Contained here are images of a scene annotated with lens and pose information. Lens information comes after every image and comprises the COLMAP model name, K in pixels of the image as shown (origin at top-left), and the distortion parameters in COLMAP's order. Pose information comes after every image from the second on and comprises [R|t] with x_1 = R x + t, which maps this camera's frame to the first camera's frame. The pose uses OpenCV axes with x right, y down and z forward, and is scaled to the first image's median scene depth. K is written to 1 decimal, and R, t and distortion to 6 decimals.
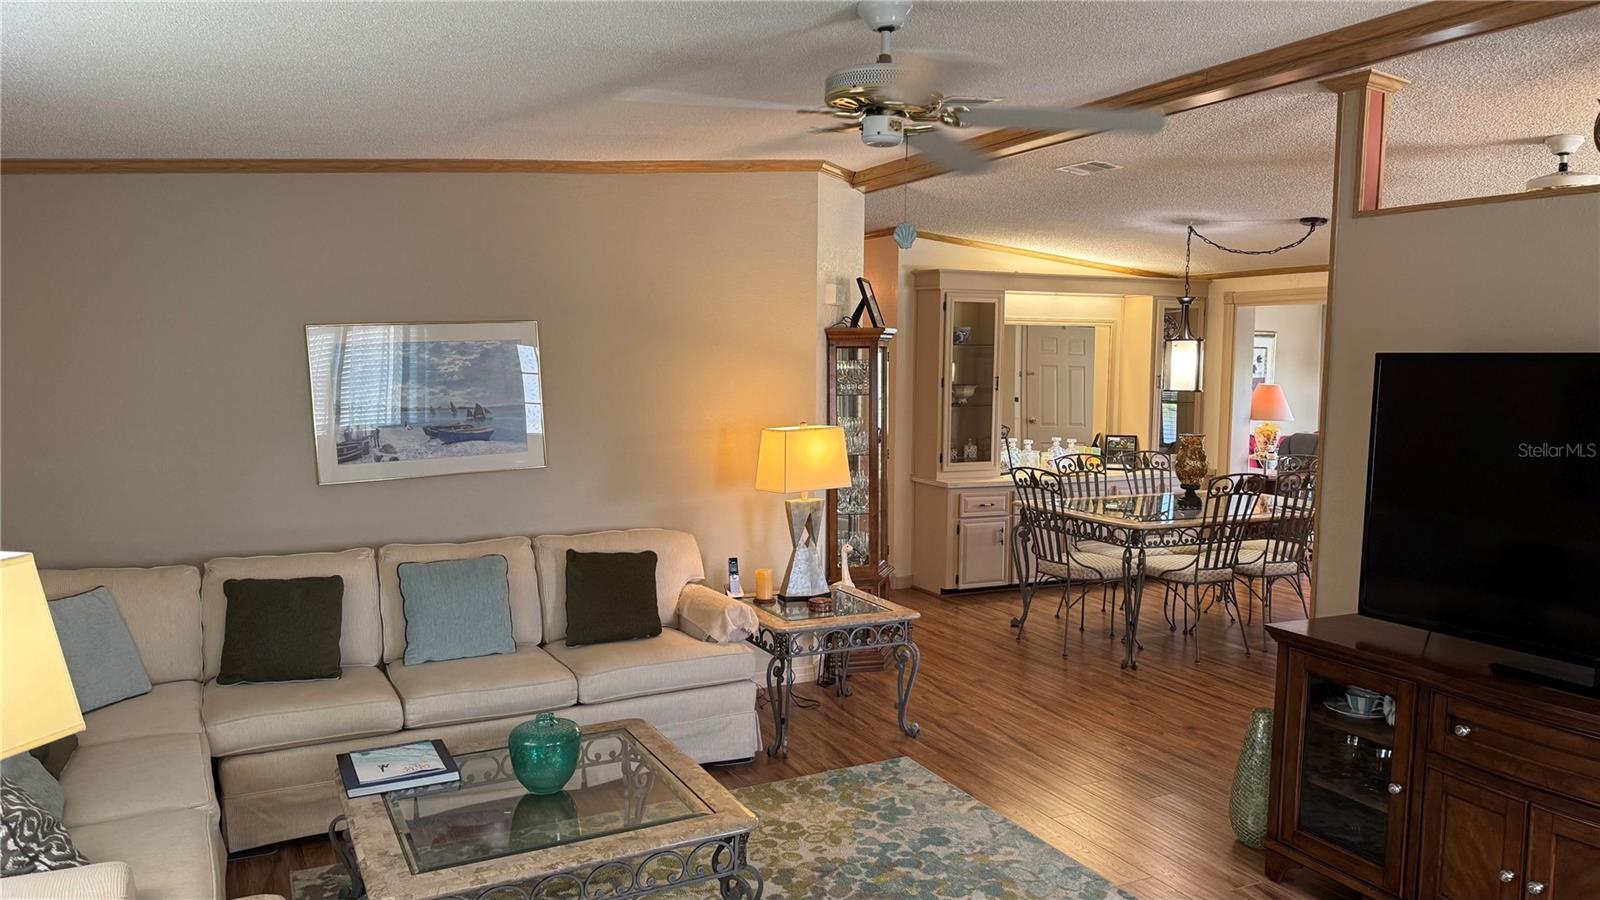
lens RADIAL K [[1121.0, 0, 785.8], [0, 1121.0, 448.5], [0, 0, 1]] dist [0.046054, -0.019341]
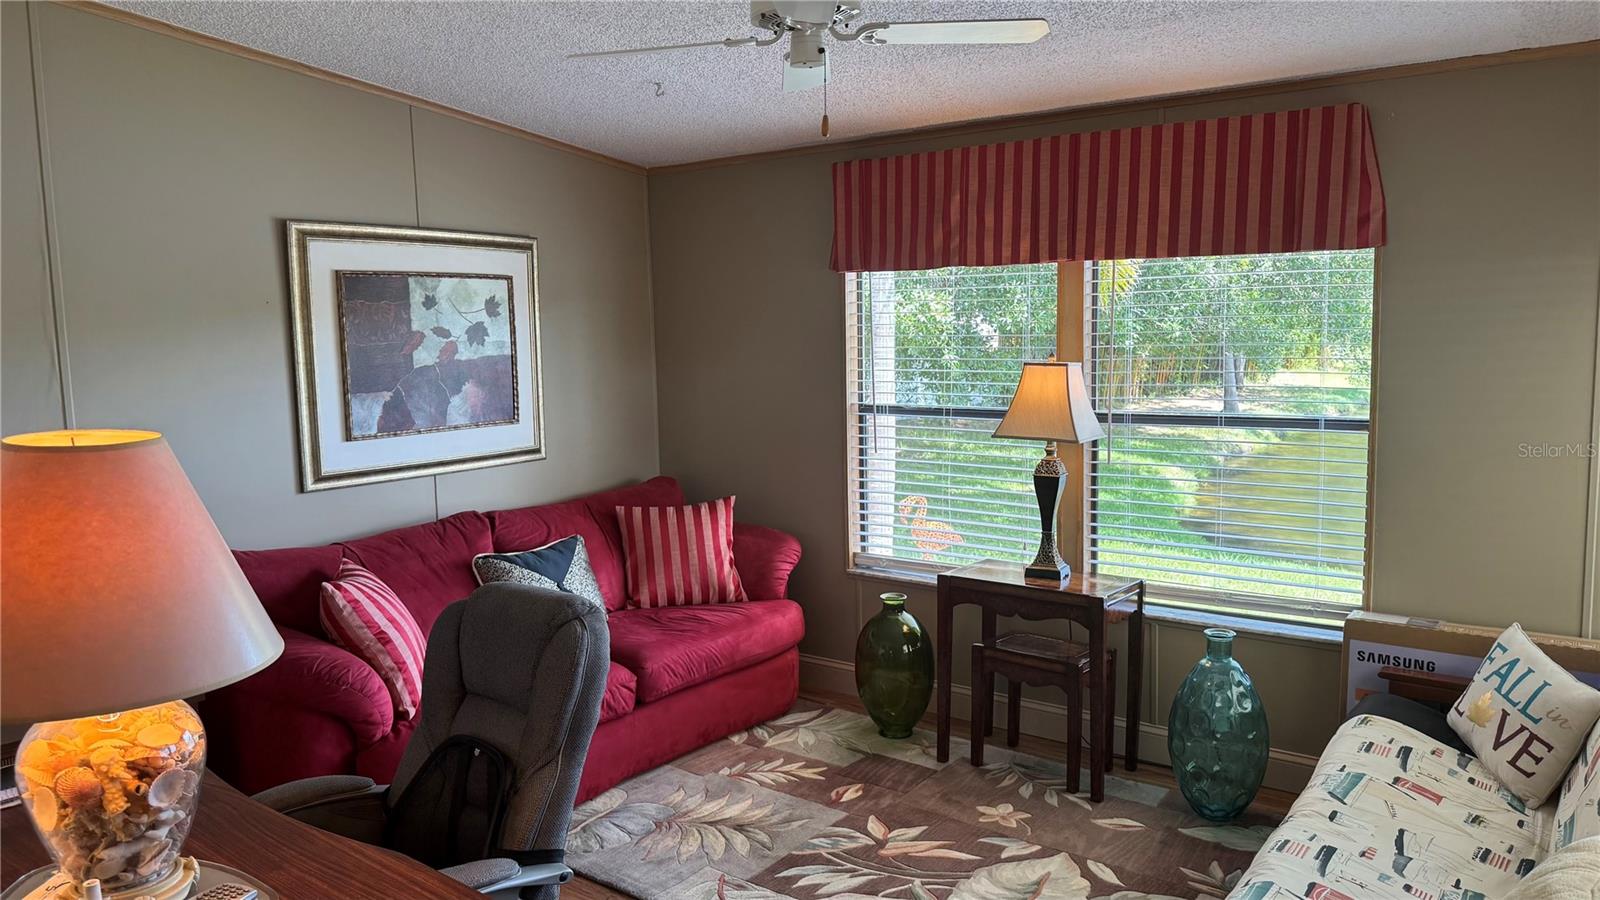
lens RADIAL K [[1121.0, 0, 817.1], [0, 1121.0, 456.2], [0, 0, 1]] dist [0.046054, -0.019341]
pose [[0.873258, -0.072288, 0.481867, 0.584890], [0.052967, 0.997157, 0.053600, -0.077852], [-0.484371, -0.021284, 0.874604, 1.093750]]
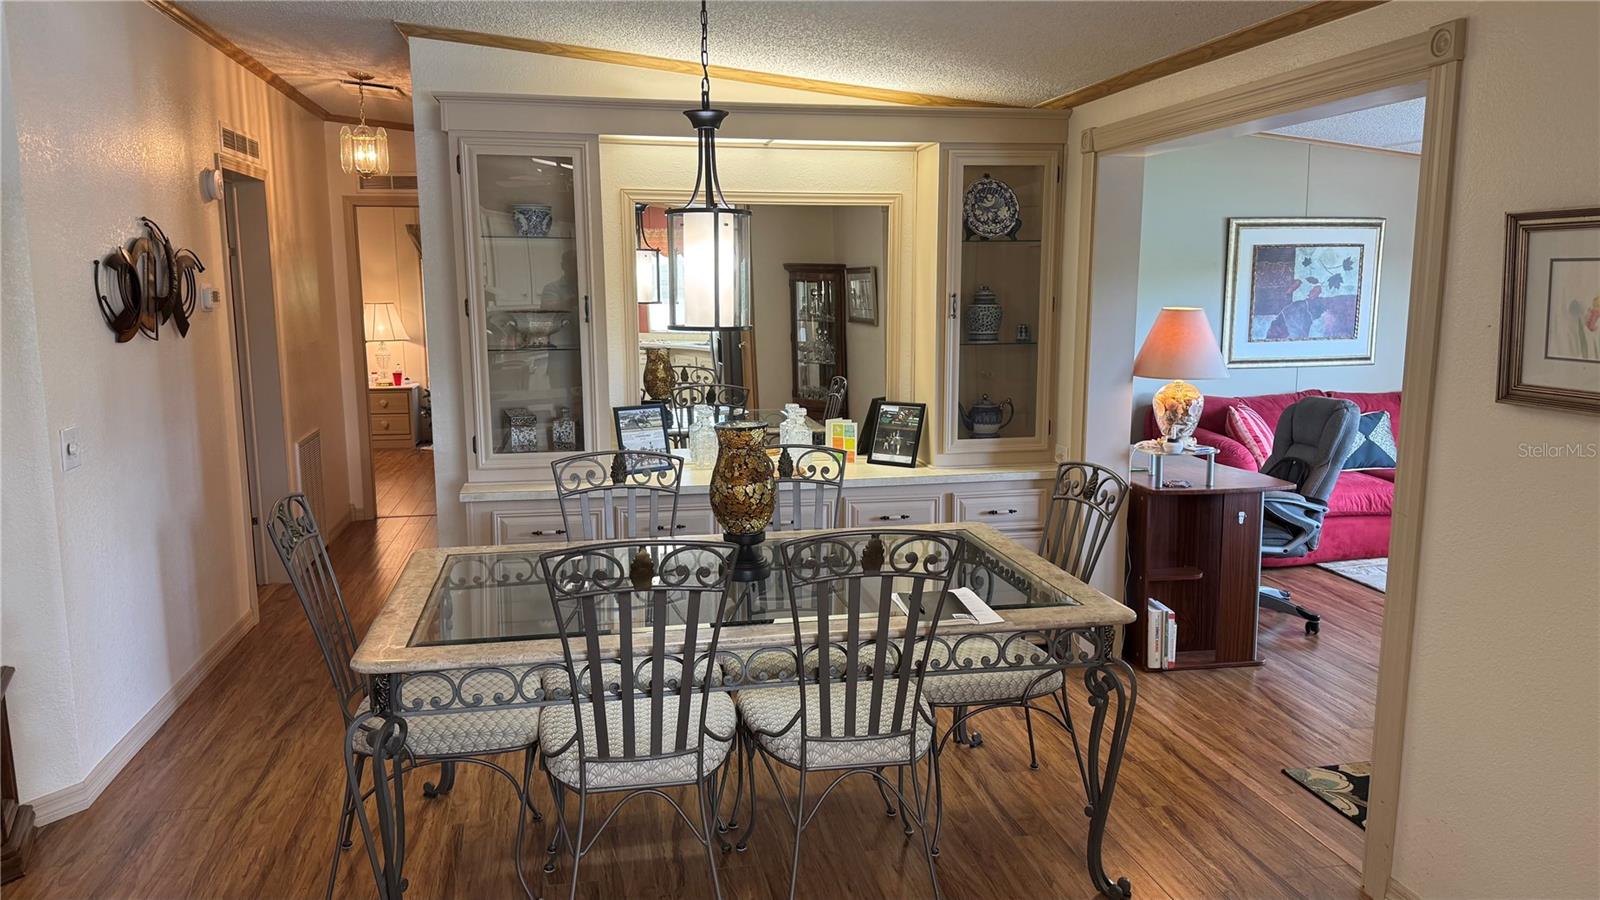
lens RADIAL K [[1121.0, 0, 816.4], [0, 1121.0, 456.5], [0, 0, 1]] dist [0.046054, -0.019341]
pose [[0.970084, 0.026701, -0.241296, 0.520090], [-0.008845, 0.997160, 0.074784, -0.034616], [0.242607, -0.070413, 0.967566, 0.596982]]
